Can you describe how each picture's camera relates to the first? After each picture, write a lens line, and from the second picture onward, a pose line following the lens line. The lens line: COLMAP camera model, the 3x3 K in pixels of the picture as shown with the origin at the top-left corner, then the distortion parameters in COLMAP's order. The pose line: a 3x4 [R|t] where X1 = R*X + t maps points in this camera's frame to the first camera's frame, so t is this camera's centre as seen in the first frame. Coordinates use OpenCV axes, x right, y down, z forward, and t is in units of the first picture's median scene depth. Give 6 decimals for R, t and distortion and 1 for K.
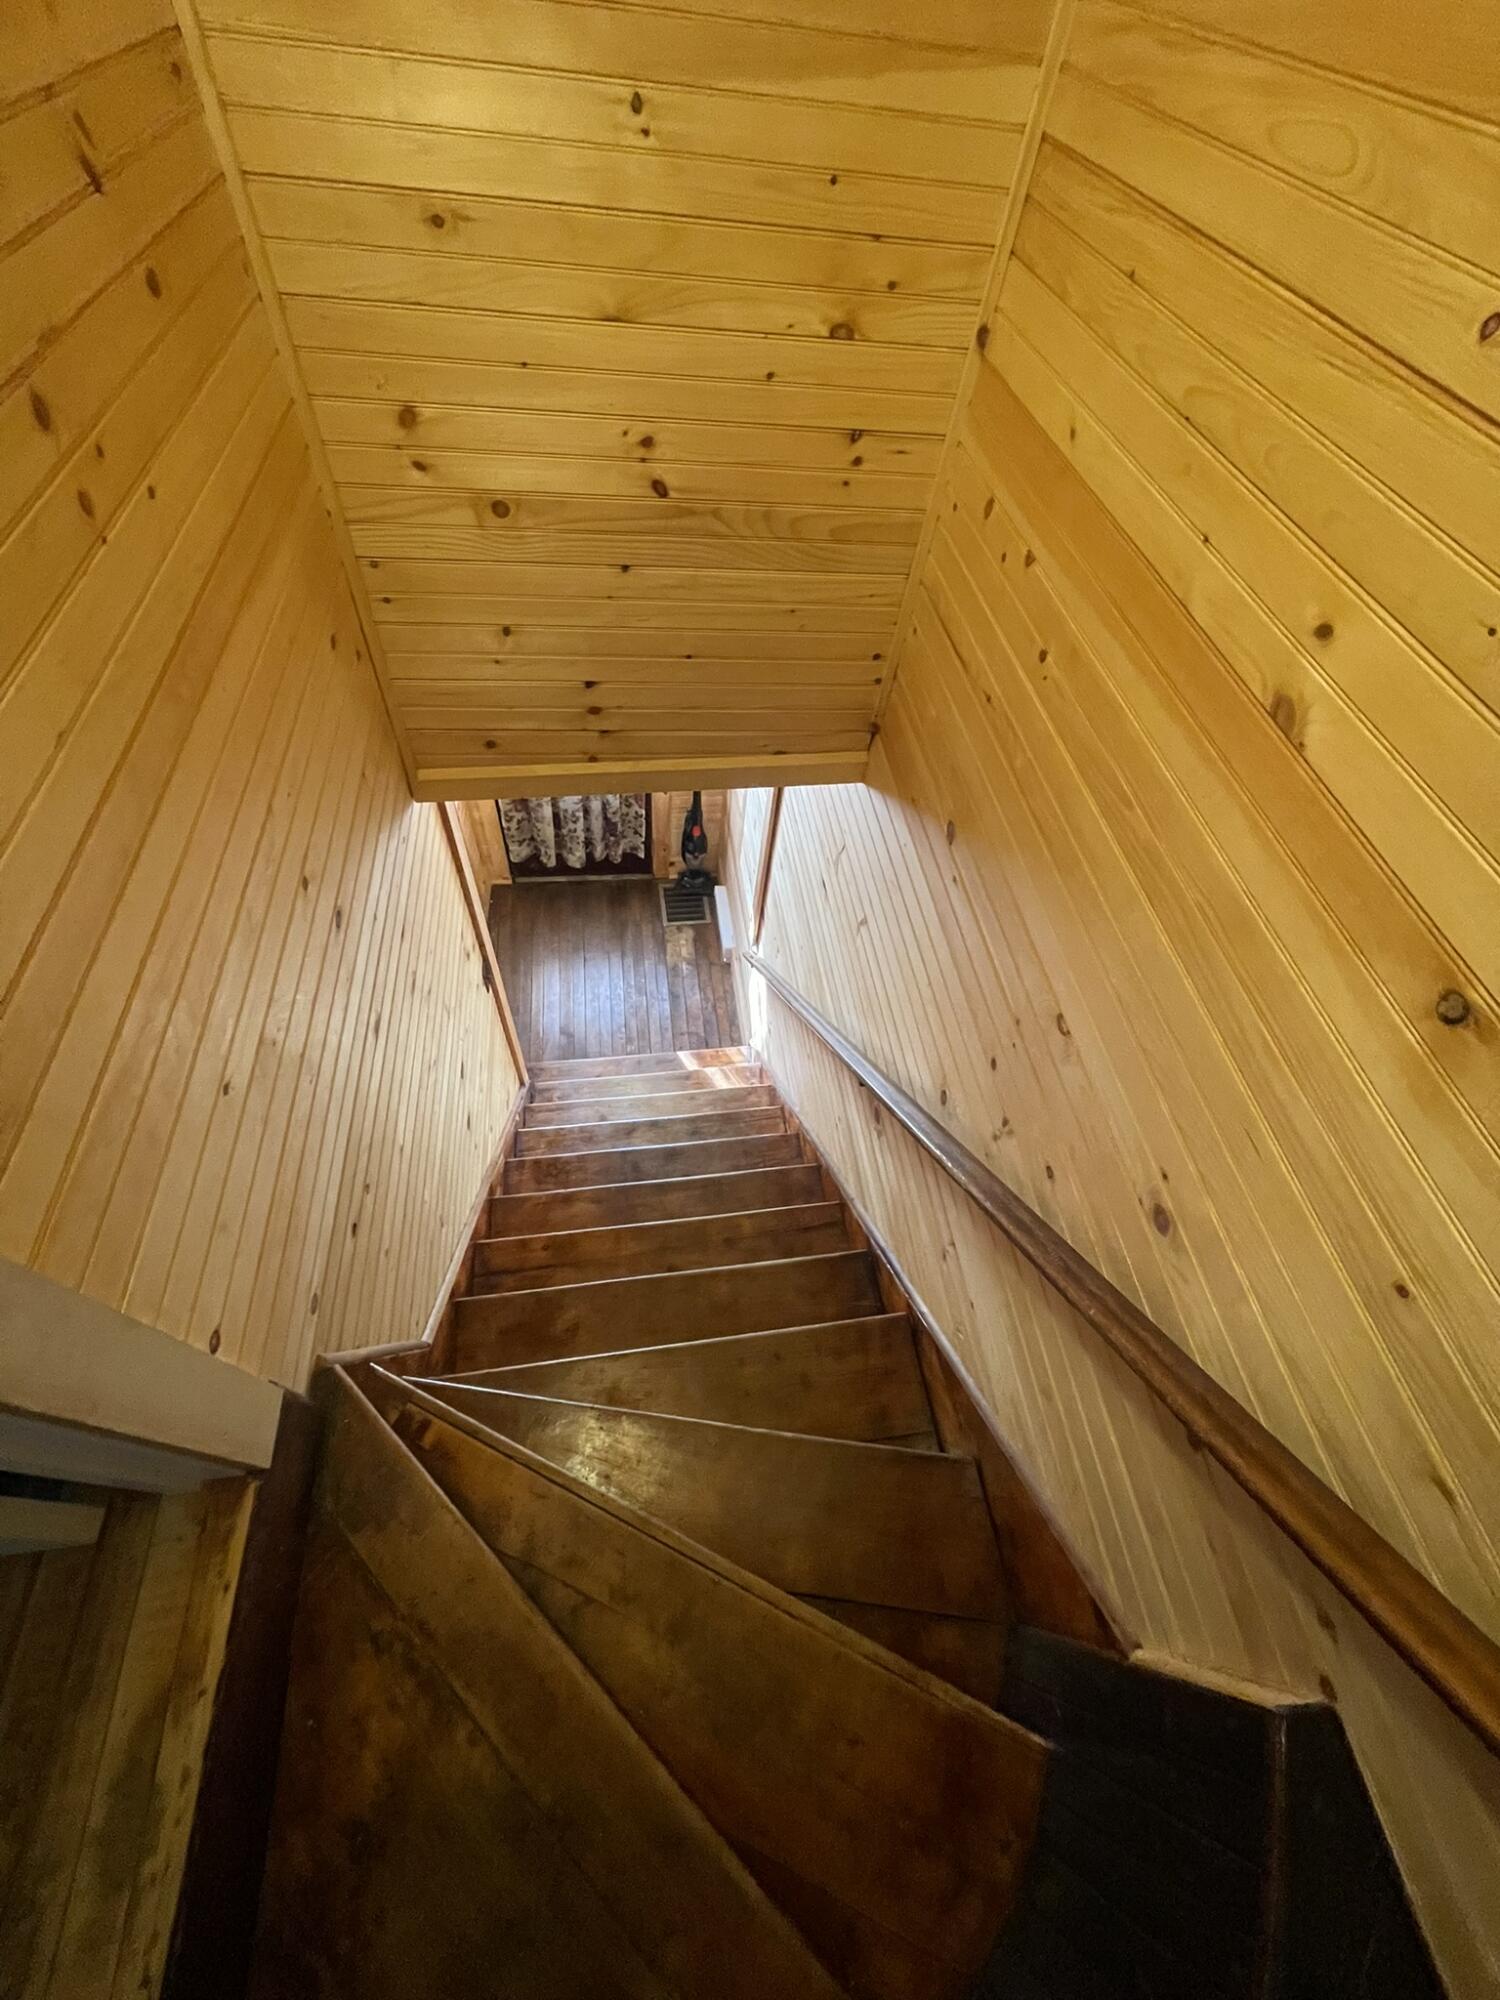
lens RADIAL K [[803.4, 0, 744.1], [0, 803.4, 995.6], [0, 0, 1]] dist [-0.003269, -0.001364]
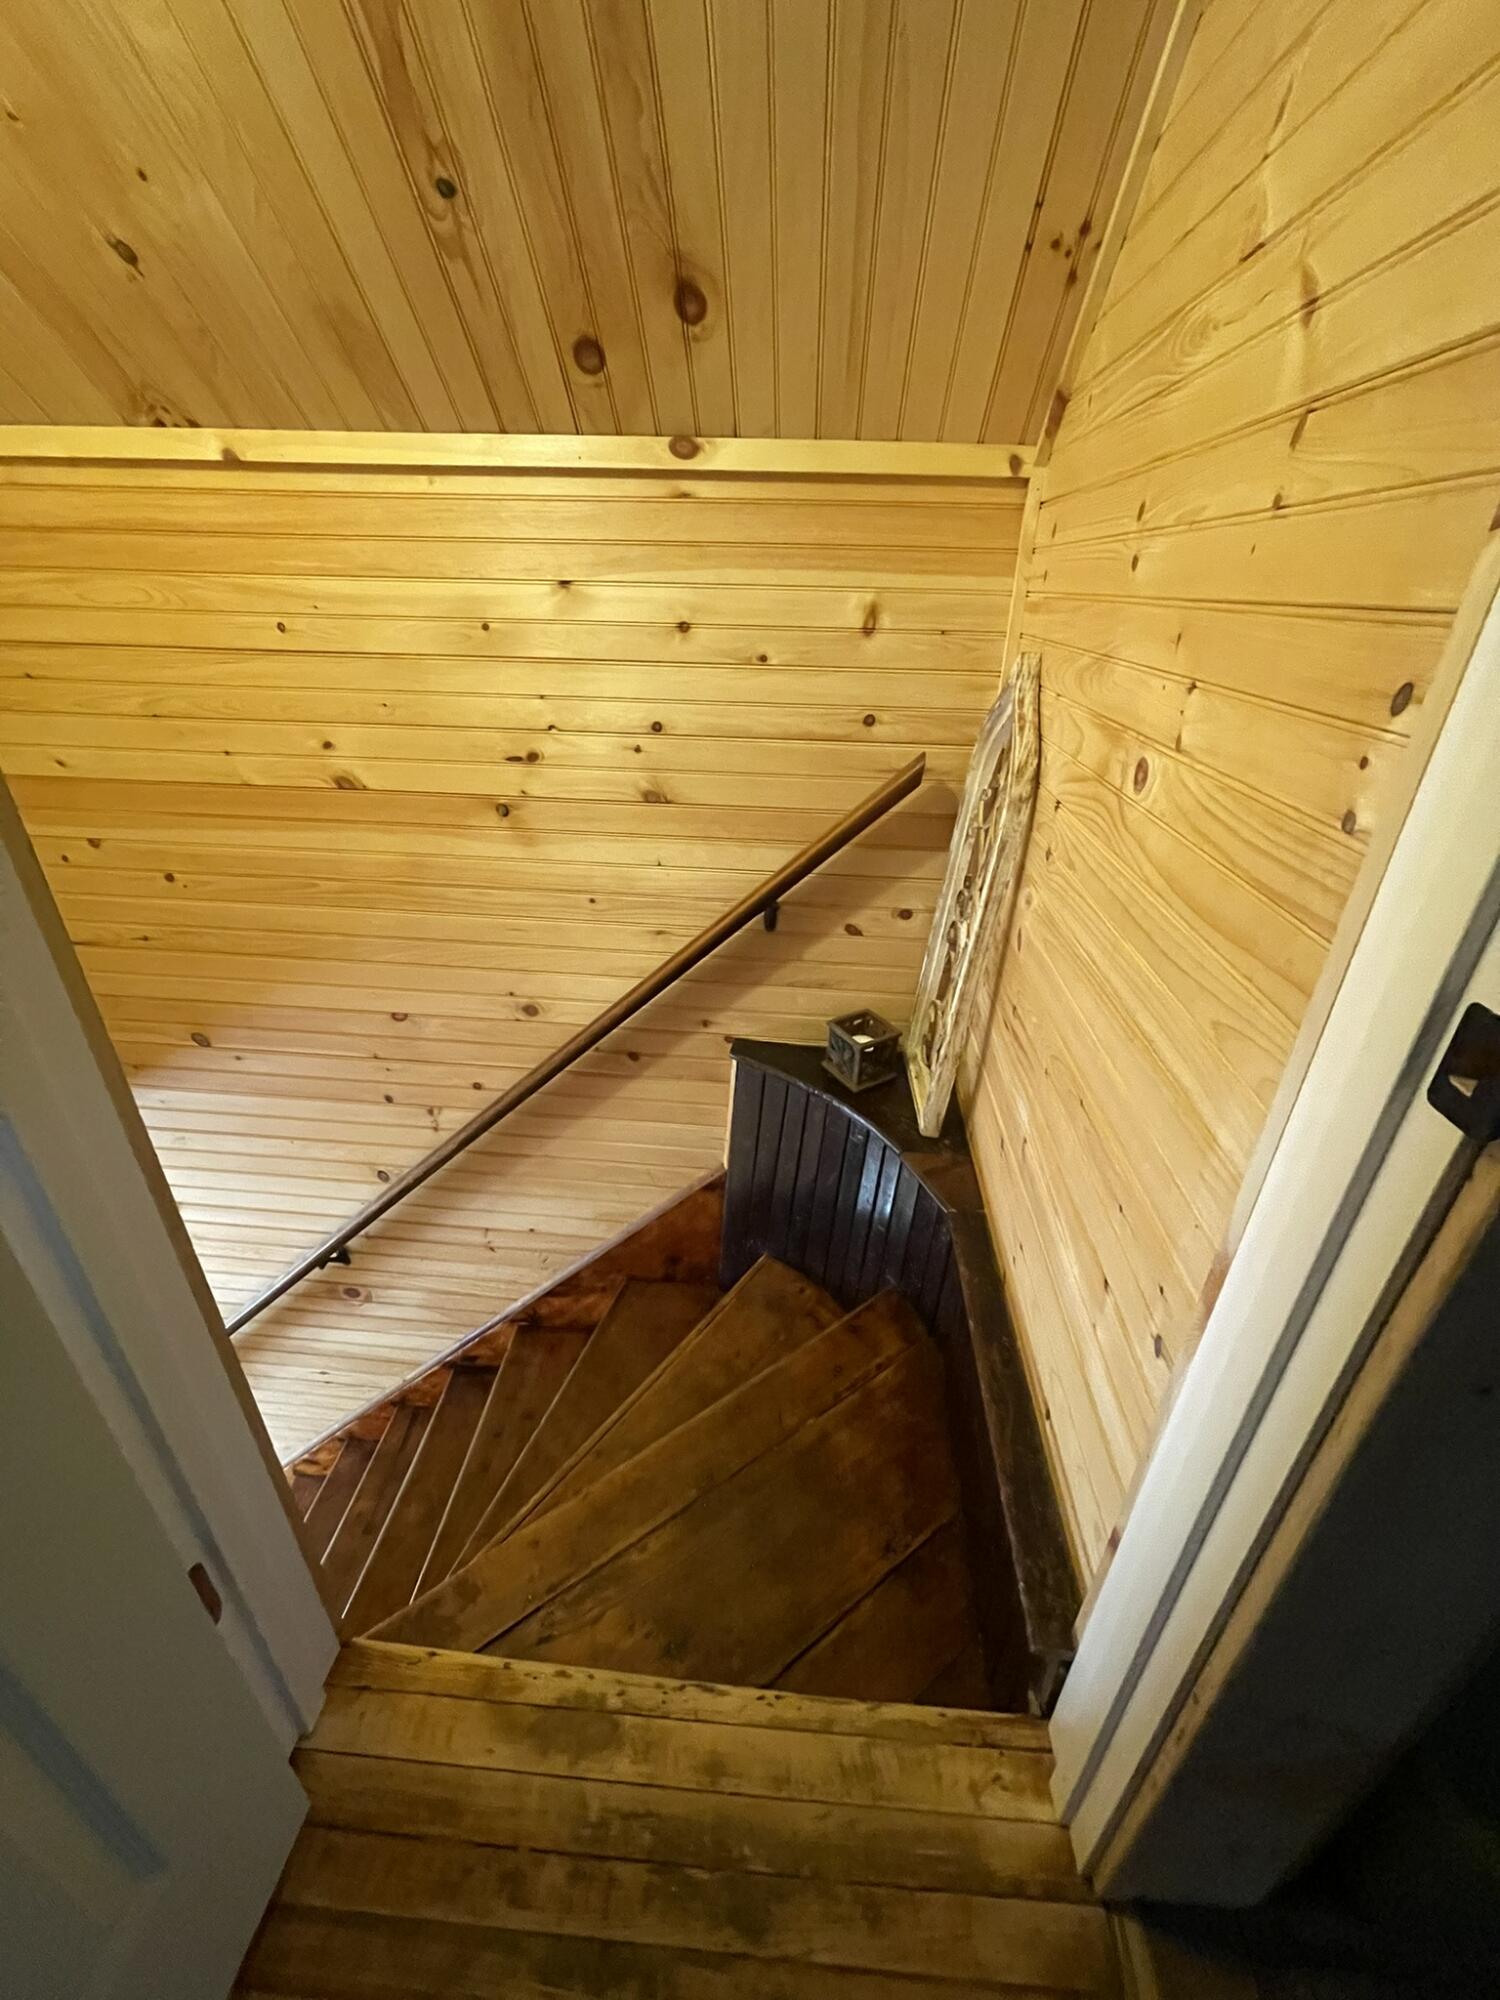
lens RADIAL K [[803.4, 0, 745.5], [0, 803.4, 993.2], [0, 0, 1]] dist [-0.003269, -0.001364]
pose [[0.215442, -0.530356, 0.819944, -0.466973], [0.797046, 0.580619, 0.166130, 0.189454], [-0.564183, 0.617741, 0.547807, -0.163167]]
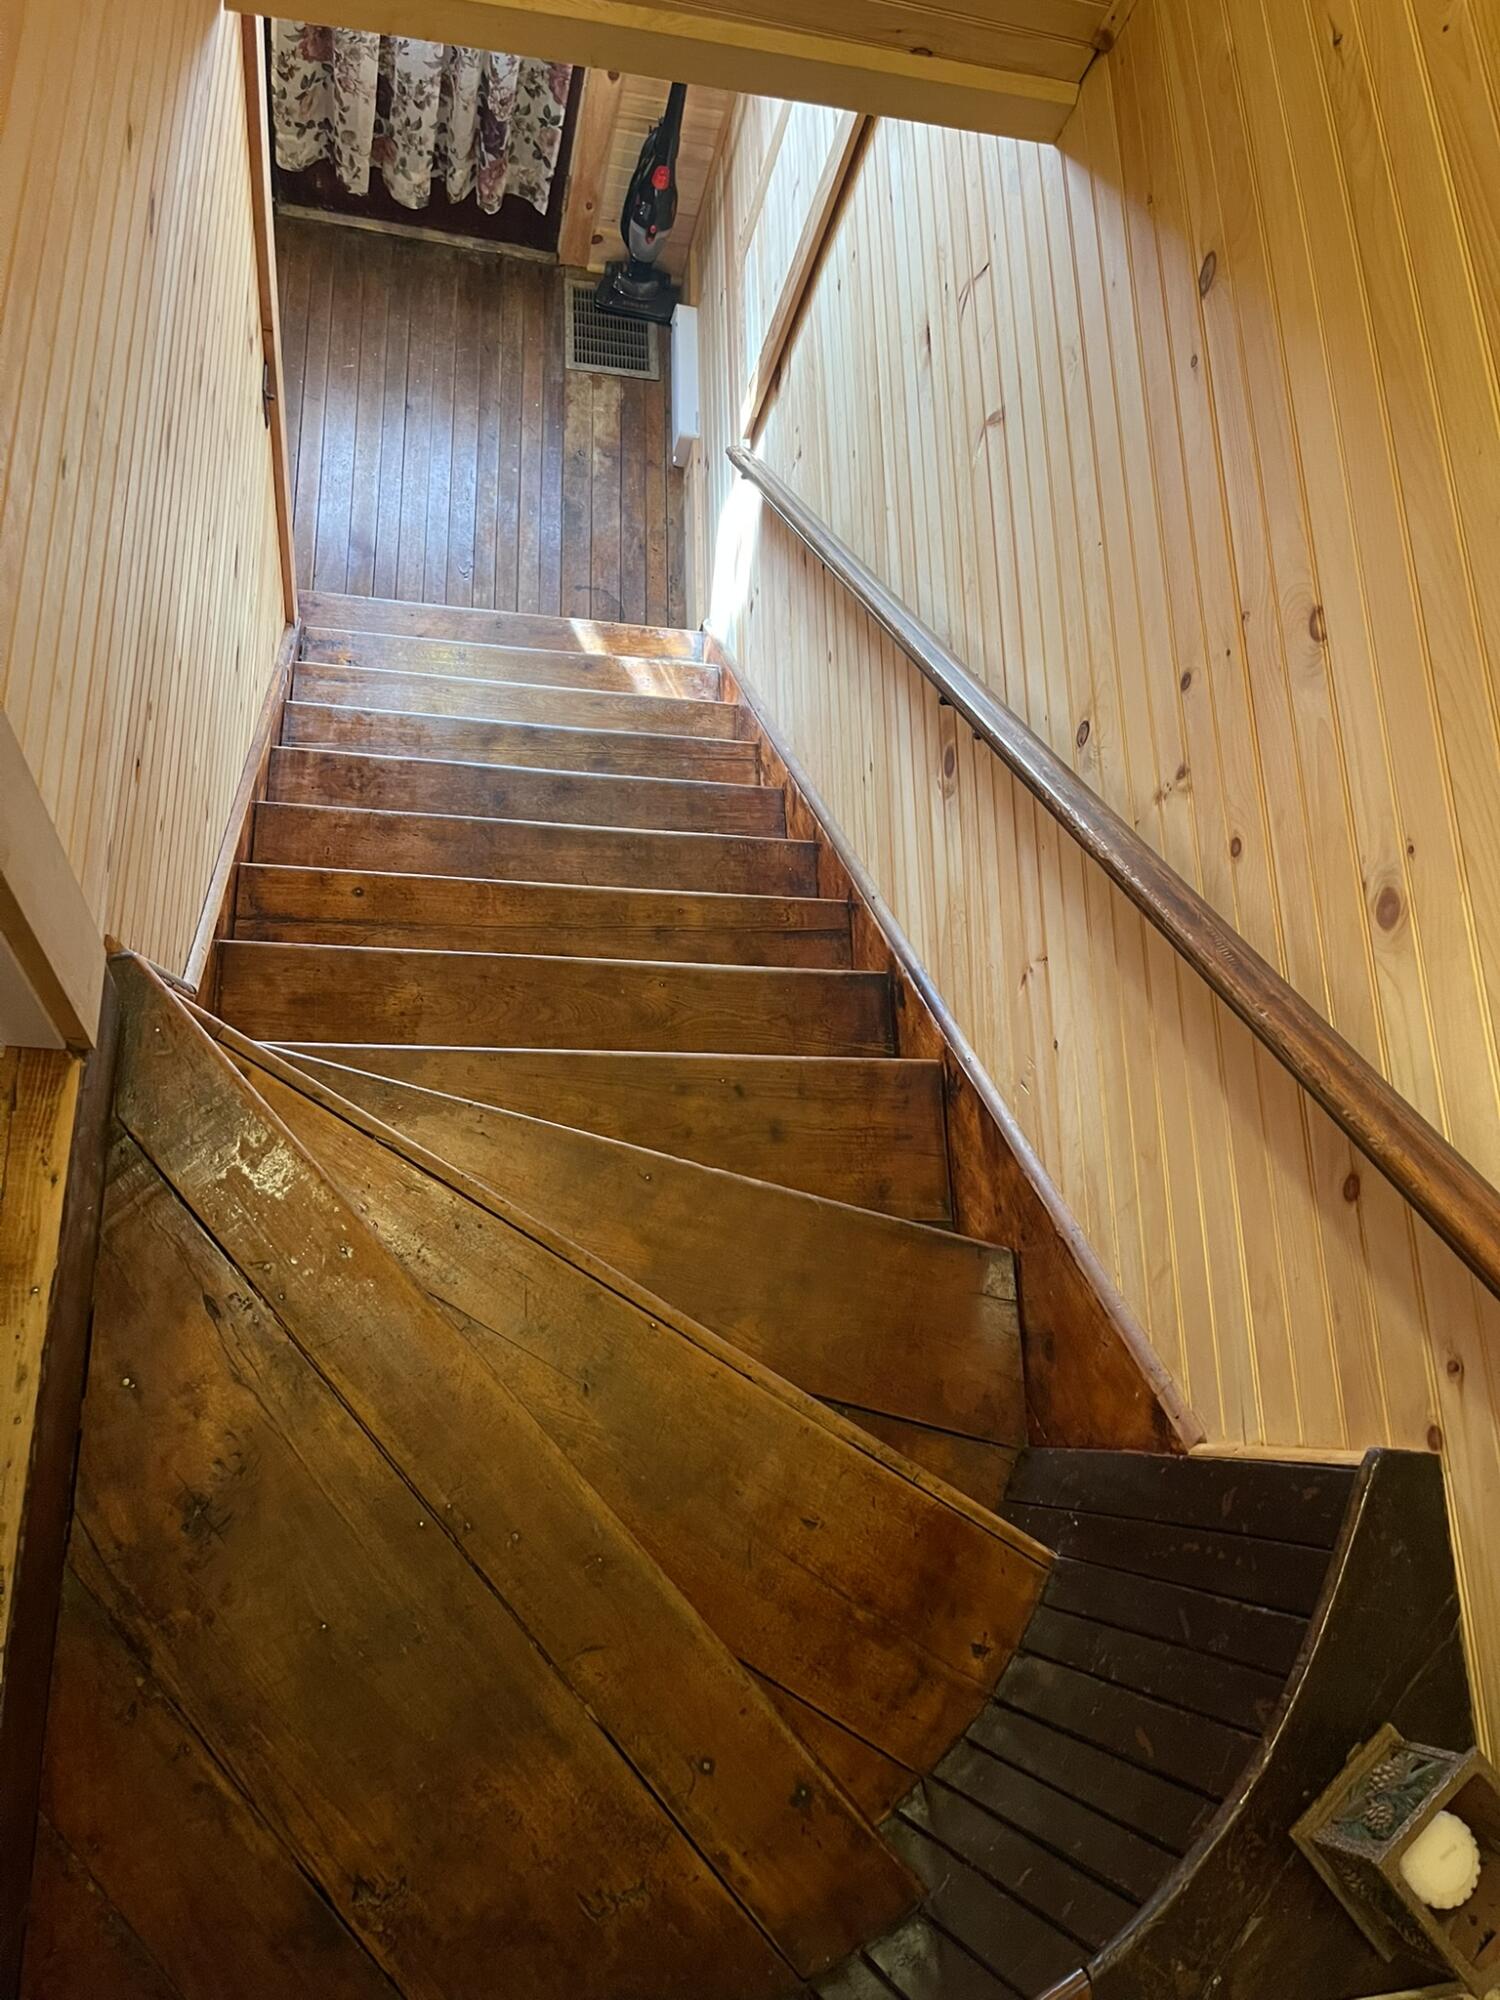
lens RADIAL K [[1517.3, 0, 754.6], [0, 1517.3, 998.0], [0, 0, 1]] dist [0.061278, -0.086143]
pose [[0.981898, 0.149059, 0.116870, -0.101967], [-0.175220, 0.949147, 0.261568, 0.053408], [-0.071938, -0.277311, 0.958083, -0.161048]]
